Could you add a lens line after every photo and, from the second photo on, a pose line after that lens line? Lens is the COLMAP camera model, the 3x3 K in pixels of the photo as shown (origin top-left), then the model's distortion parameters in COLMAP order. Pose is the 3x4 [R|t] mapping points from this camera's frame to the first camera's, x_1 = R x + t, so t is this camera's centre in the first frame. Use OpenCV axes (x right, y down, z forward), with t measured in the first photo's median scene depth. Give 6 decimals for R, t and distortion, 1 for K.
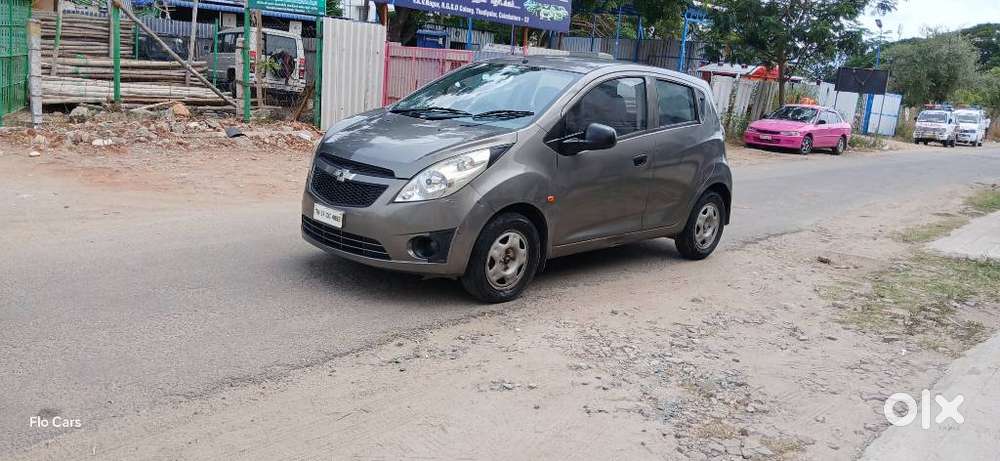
lens RADIAL K [[791.4, 0, 500.0], [0, 791.4, 230.5], [0, 0, 1]] dist [-0.006830, -0.004465]
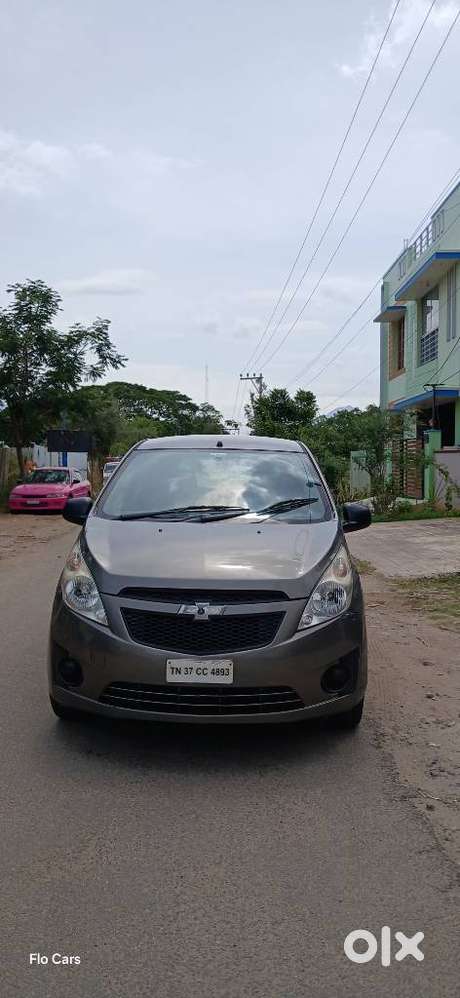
lens RADIAL K [[782.0, 0, 230.0], [0, 782.0, 499.0], [0, 0, 1]] dist [0.102910, -0.223770]
pose [[0.739038, -0.112091, 0.664272, -0.561112], [0.189179, 0.980913, -0.044950, -0.116096], [-0.646555, 0.158886, 0.746138, 0.369274]]
